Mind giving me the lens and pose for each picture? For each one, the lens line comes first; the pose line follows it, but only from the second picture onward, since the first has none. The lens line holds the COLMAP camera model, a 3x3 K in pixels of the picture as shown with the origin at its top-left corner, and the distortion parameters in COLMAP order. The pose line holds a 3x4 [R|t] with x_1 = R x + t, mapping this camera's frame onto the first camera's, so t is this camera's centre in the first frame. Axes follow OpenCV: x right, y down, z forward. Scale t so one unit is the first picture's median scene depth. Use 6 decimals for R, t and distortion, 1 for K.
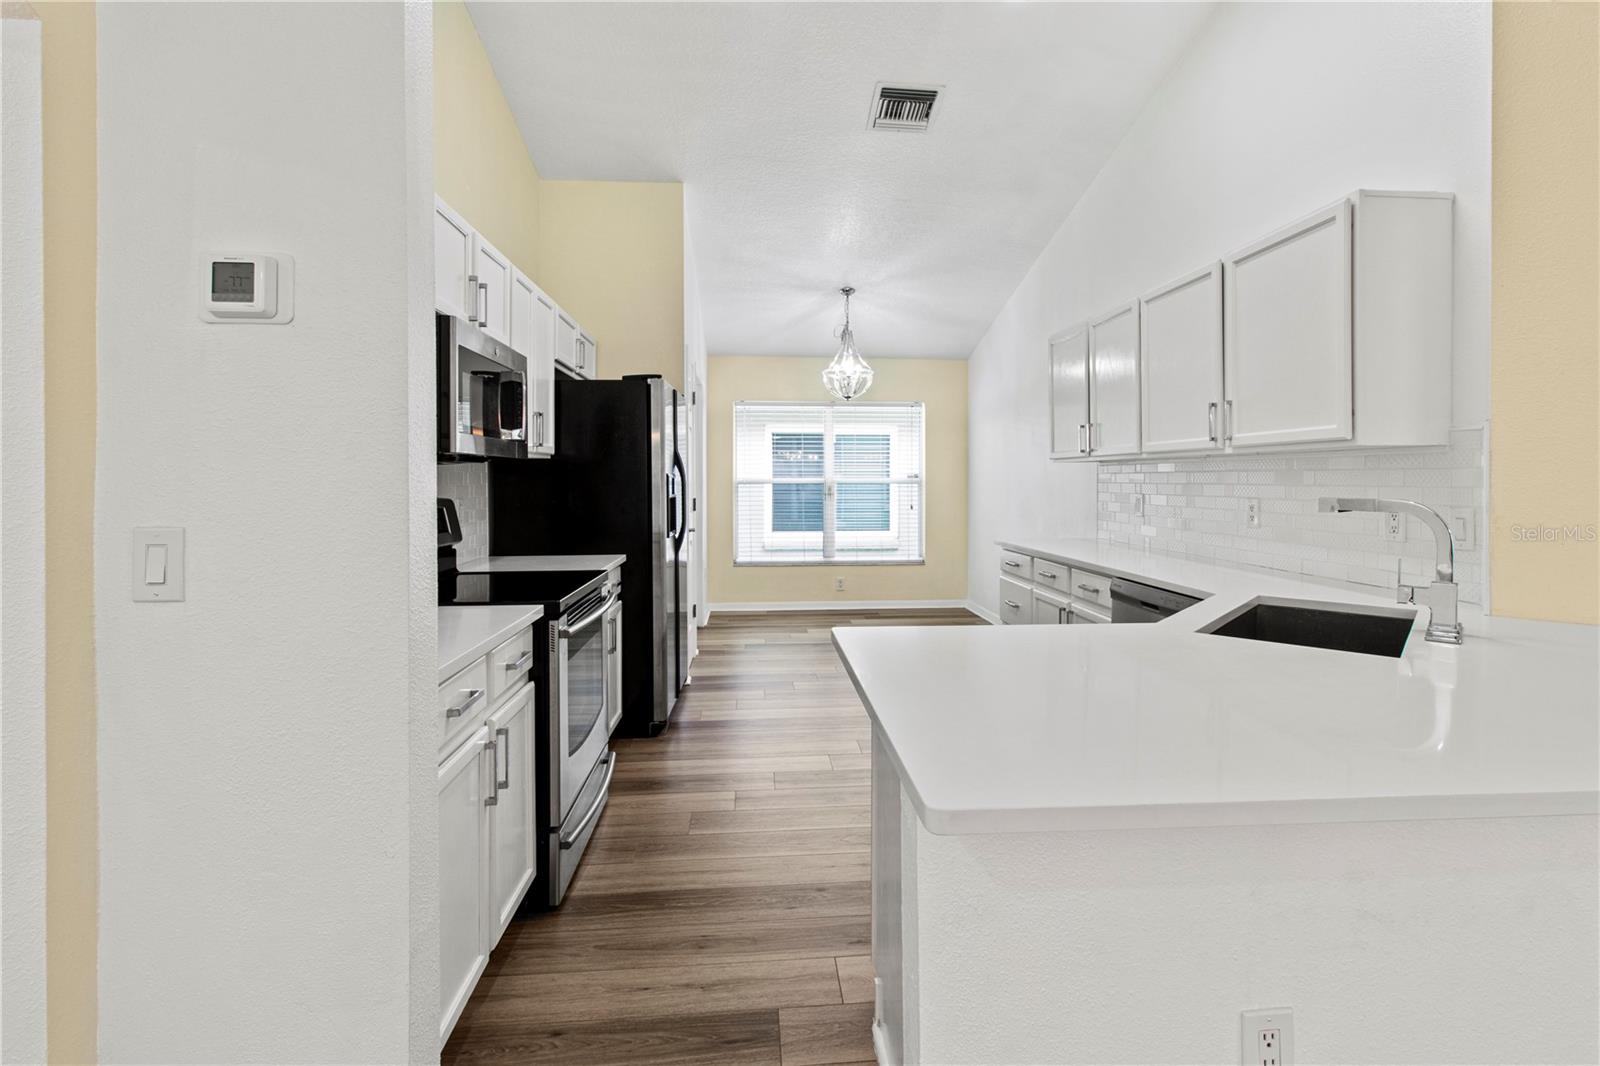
lens RADIAL K [[752.2, 0, 792.6], [0, 752.2, 474.0], [0, 0, 1]] dist [0.000172, -0.000836]
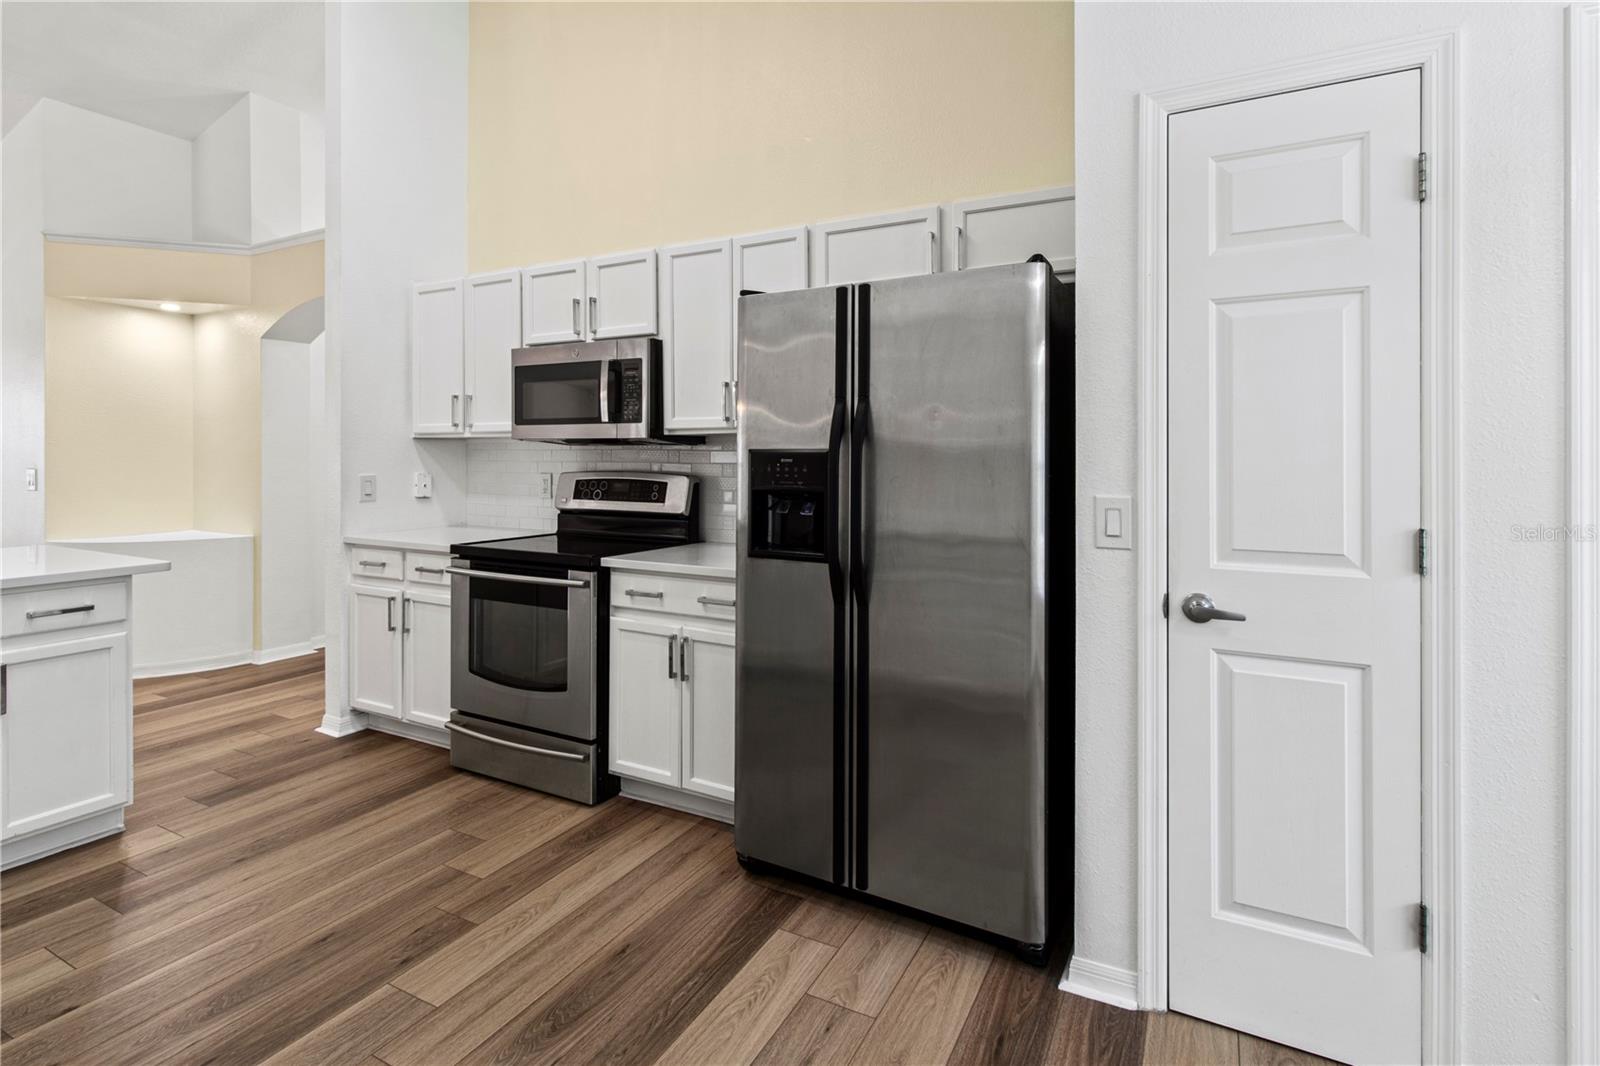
lens RADIAL K [[752.2, 0, 812.0], [0, 752.2, 461.0], [0, 0, 1]] dist [0.000172, -0.000836]
pose [[-0.503812, 0.000496, -0.863813, 0.295475], [-0.000157, 1.000000, 0.000665, 0.007928], [0.863813, 0.000471, -0.503812, 1.227243]]
